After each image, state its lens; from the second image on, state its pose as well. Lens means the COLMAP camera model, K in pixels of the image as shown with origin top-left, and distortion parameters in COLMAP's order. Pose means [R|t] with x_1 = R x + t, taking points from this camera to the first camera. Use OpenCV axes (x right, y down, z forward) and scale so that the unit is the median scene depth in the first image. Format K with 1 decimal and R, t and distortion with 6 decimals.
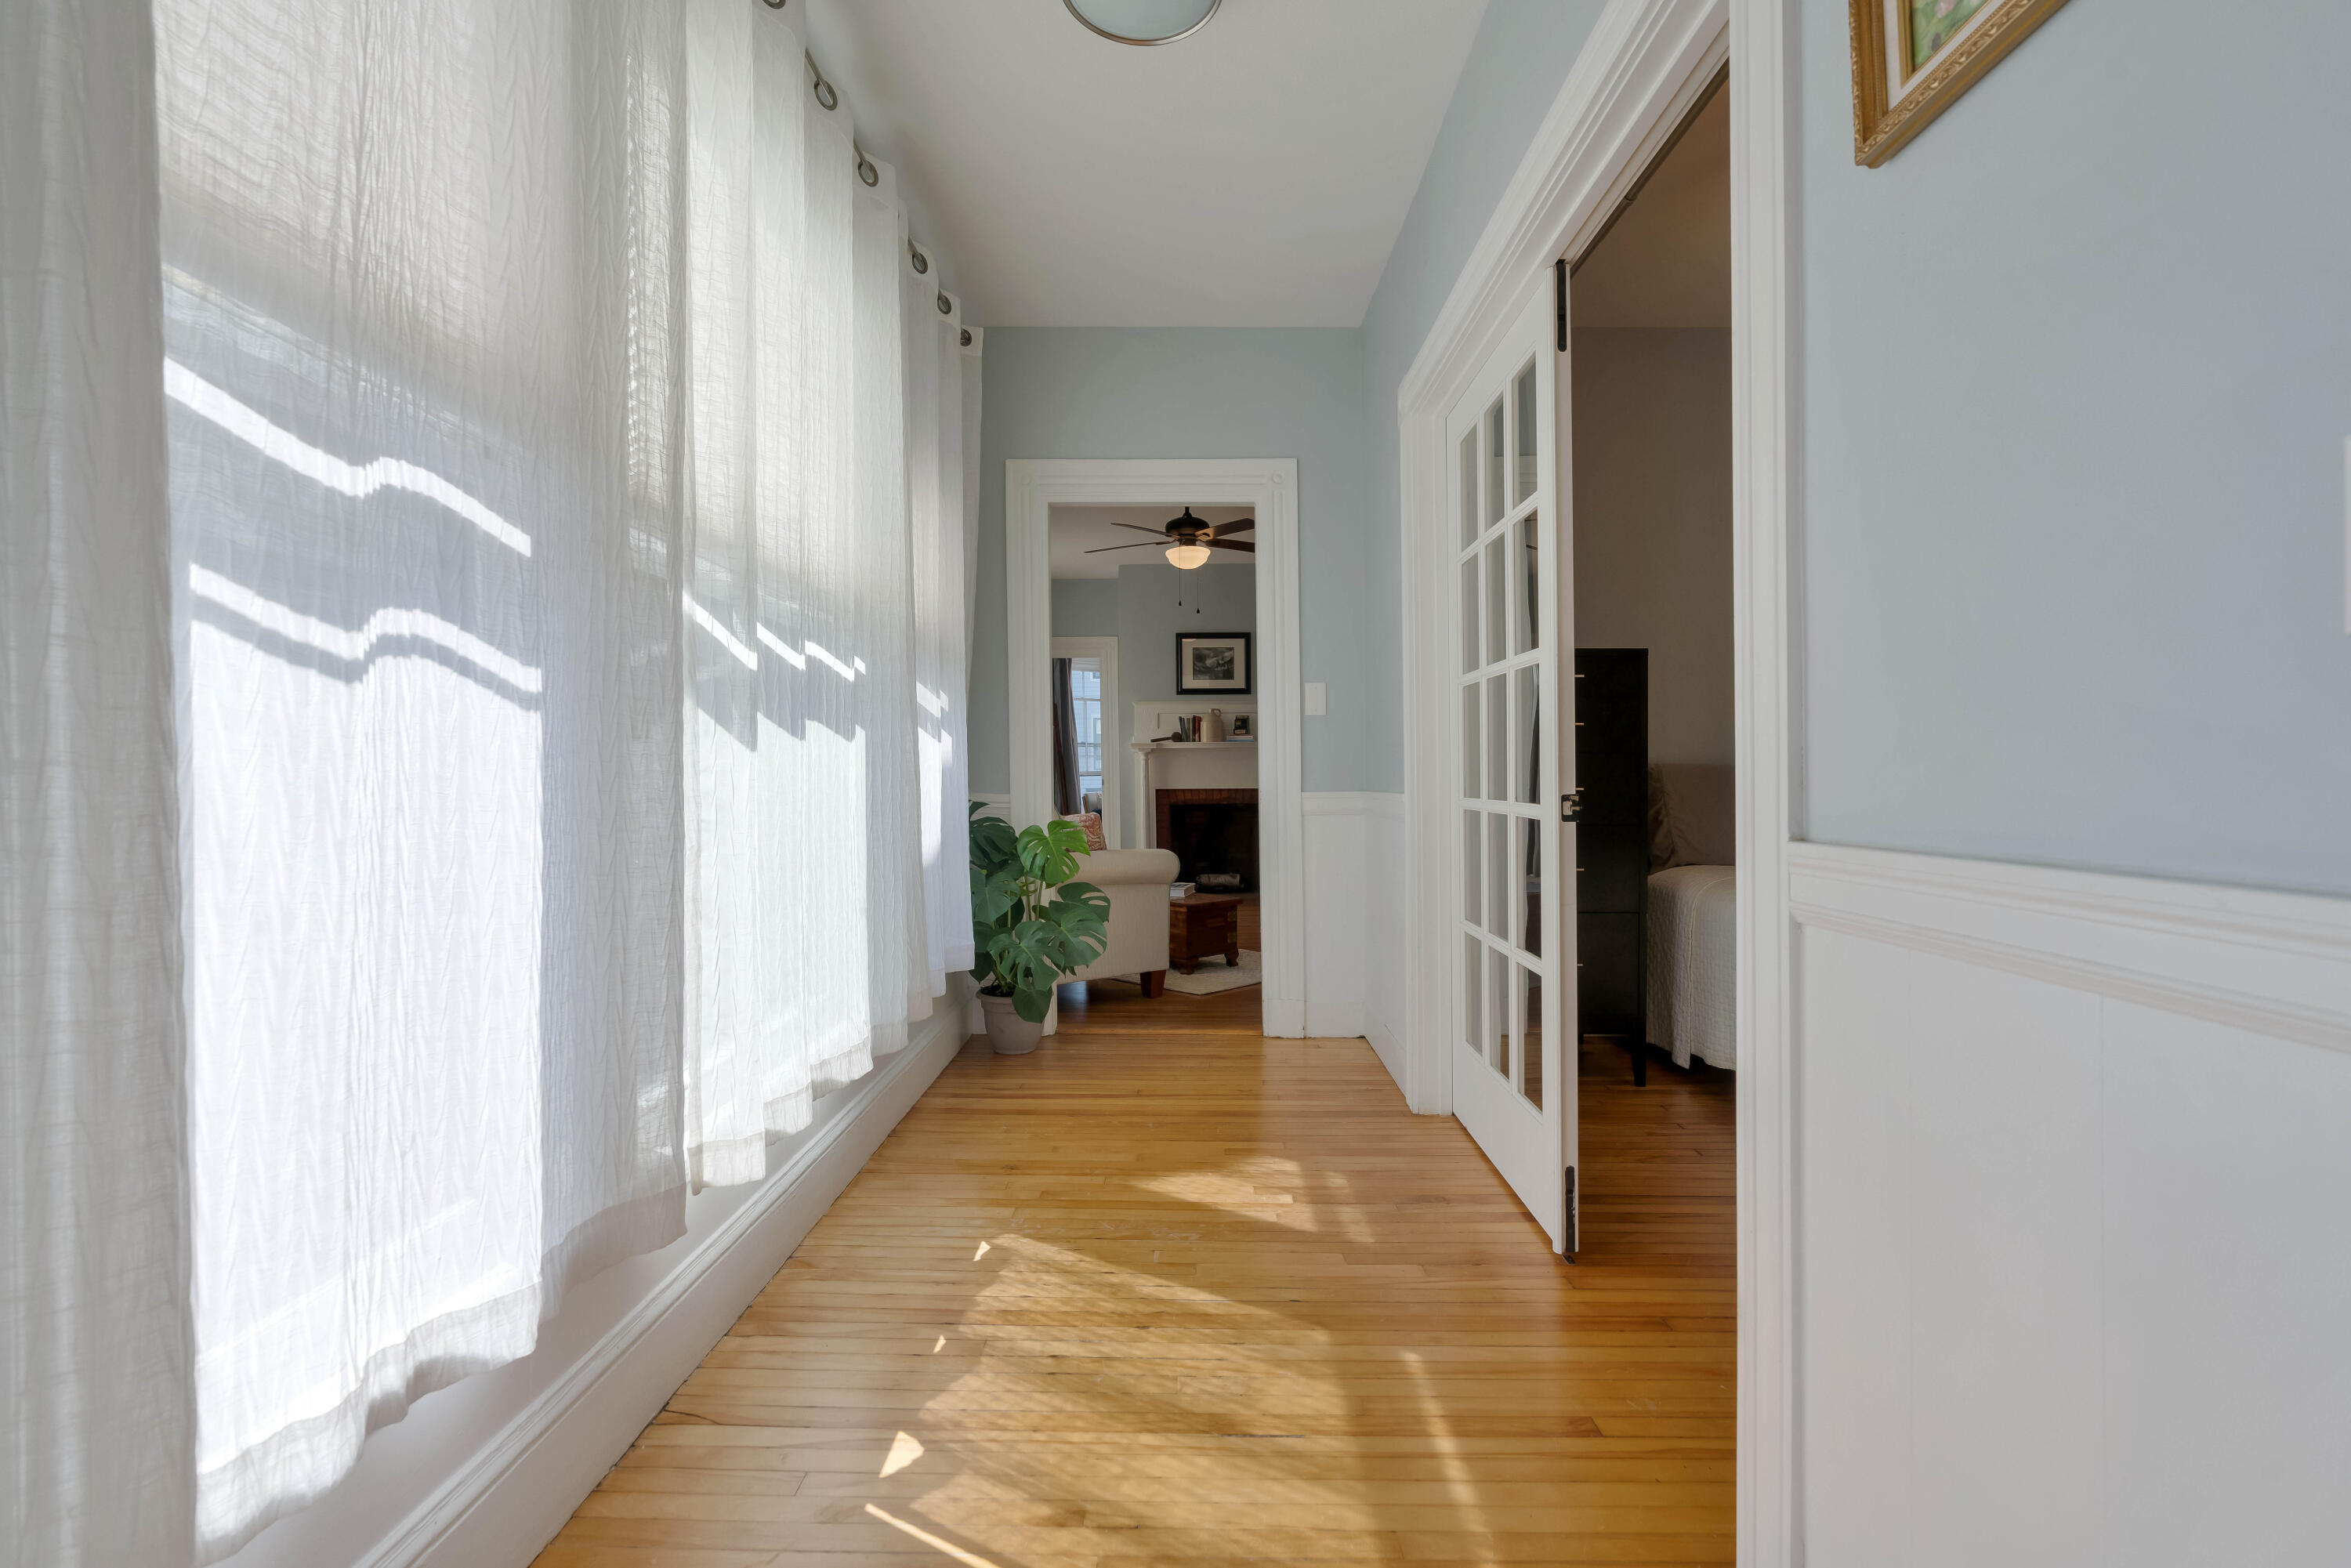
lens RADIAL K [[1063.4, 0, 1175.7], [0, 1063.4, 772.8], [0, 0, 1]] dist [-0.014423, 0.003501]
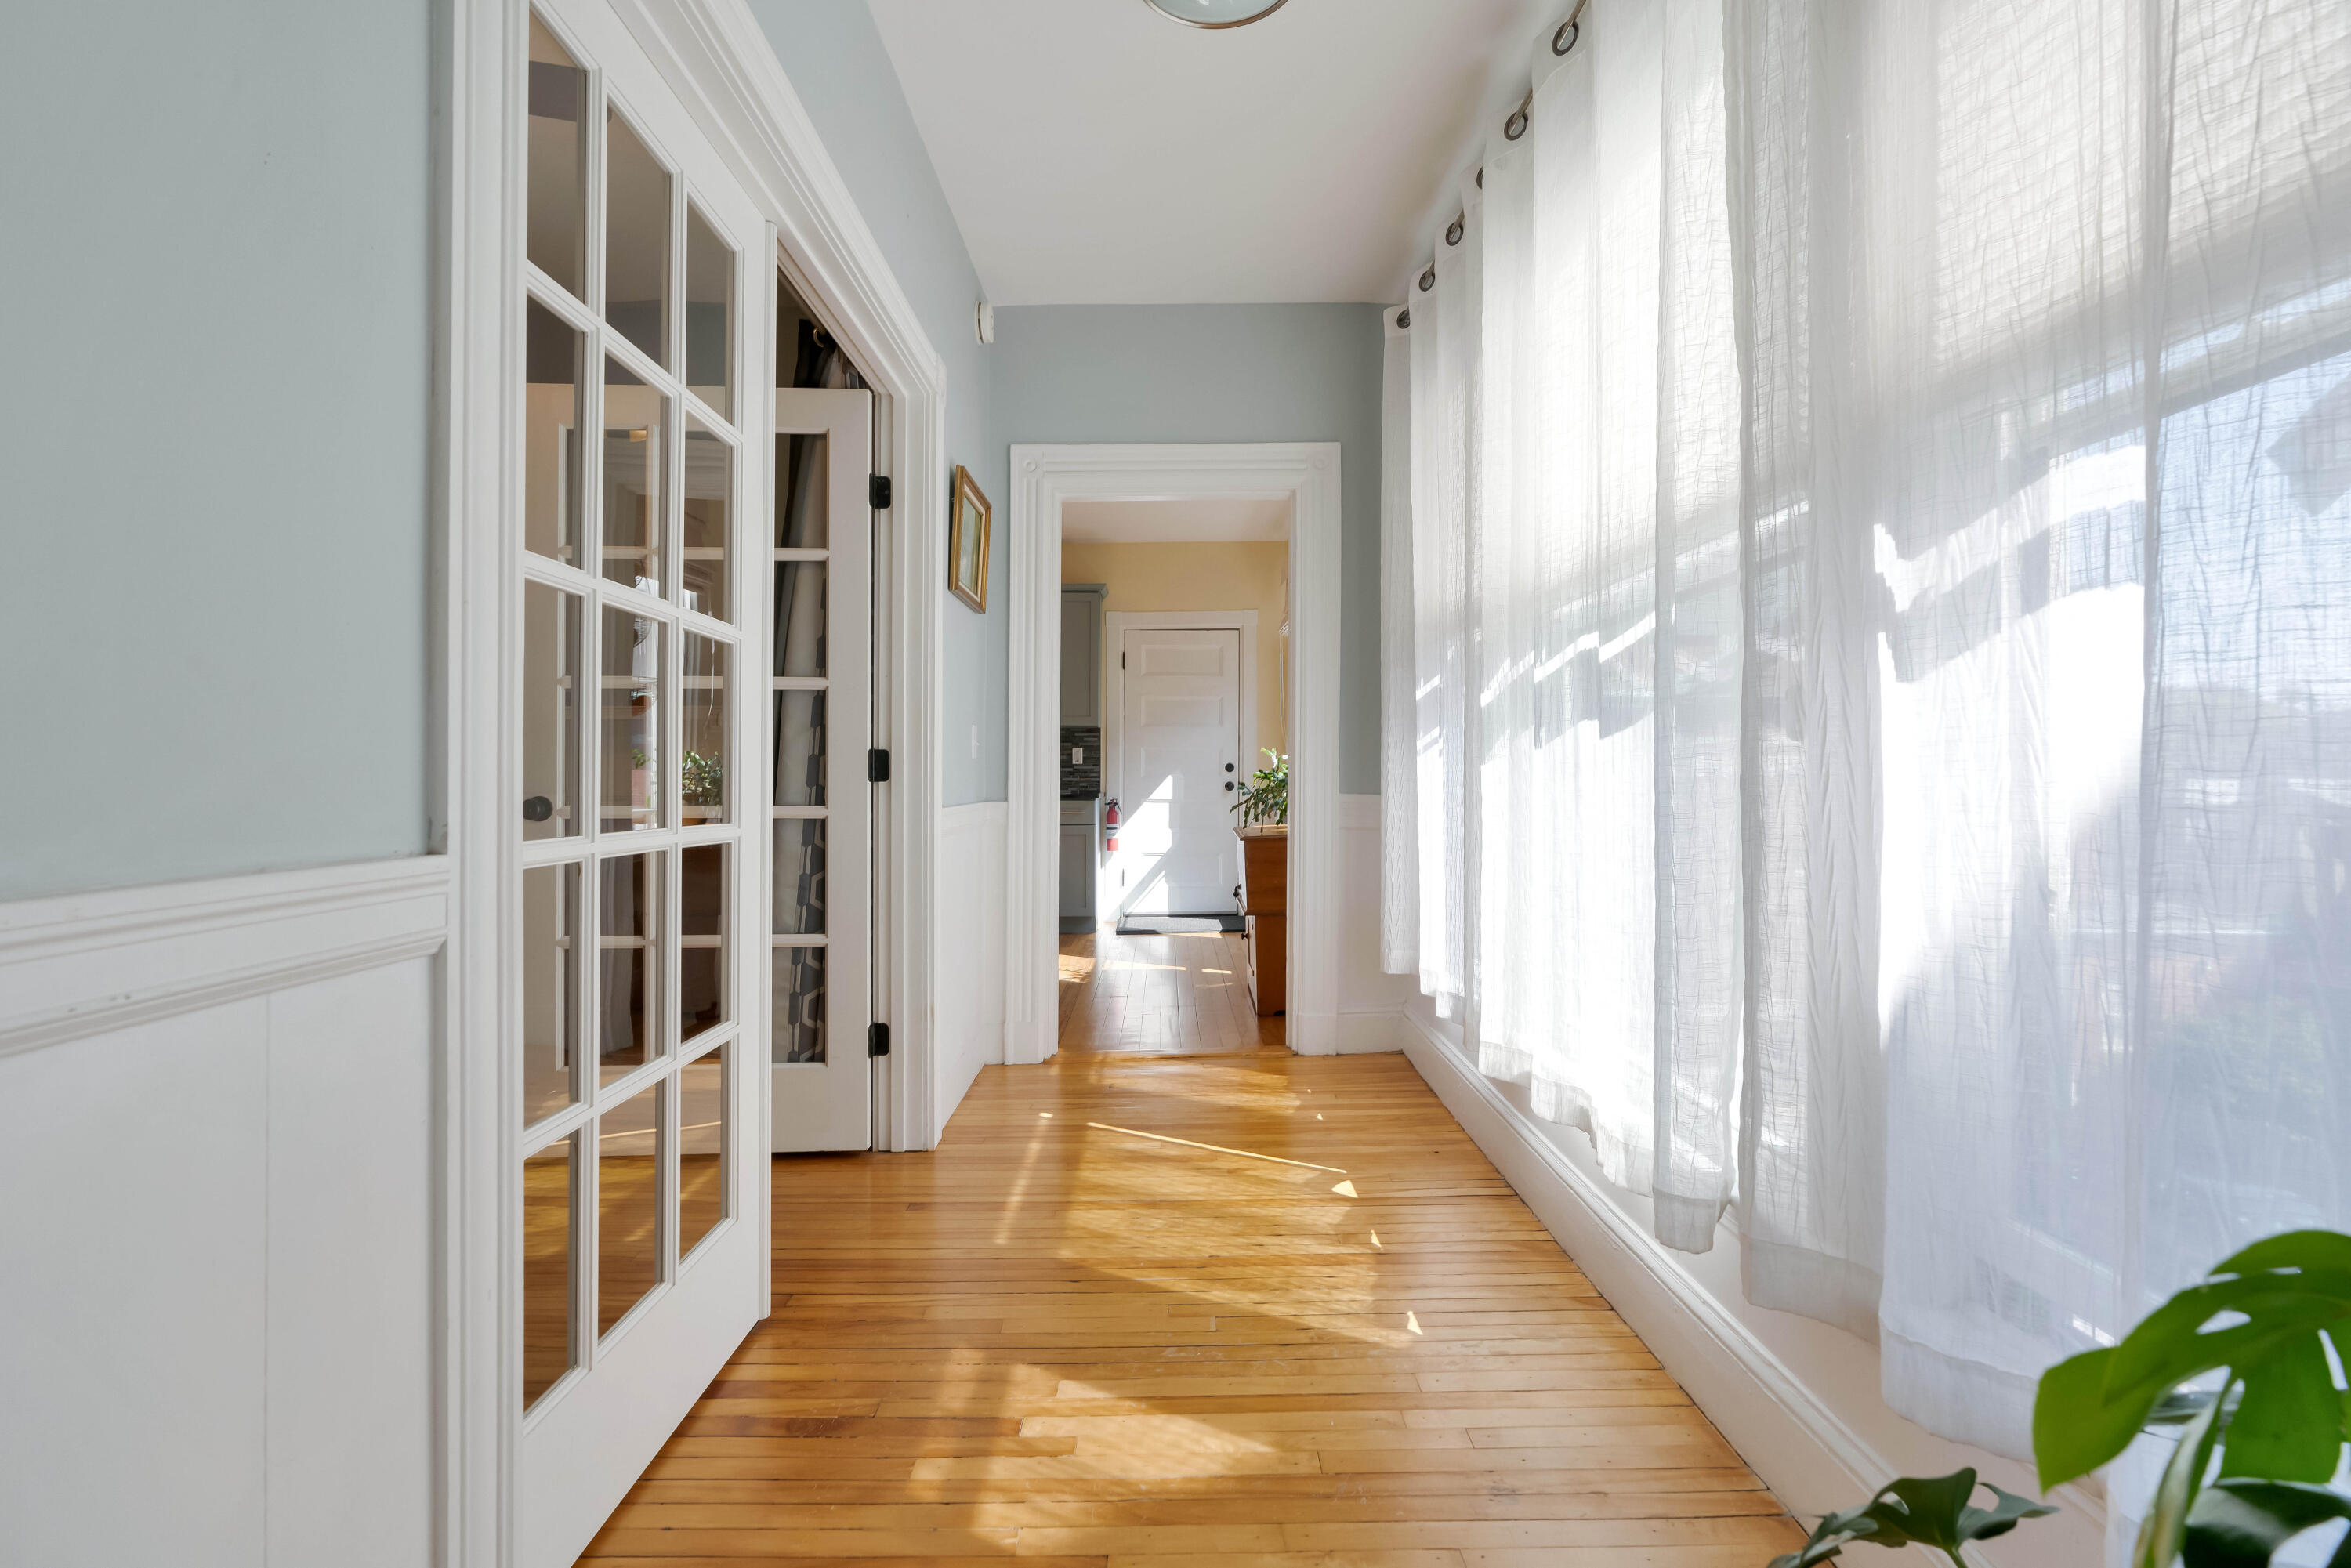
lens RADIAL K [[1063.4, 0, 1179.1], [0, 1063.4, 770.2], [0, 0, 1]] dist [-0.014423, 0.003501]
pose [[-0.999571, 0.005536, -0.028759, 0.039726], [0.005870, 0.999916, -0.011540, 0.000769], [0.028693, -0.011704, -0.999520, 2.193105]]
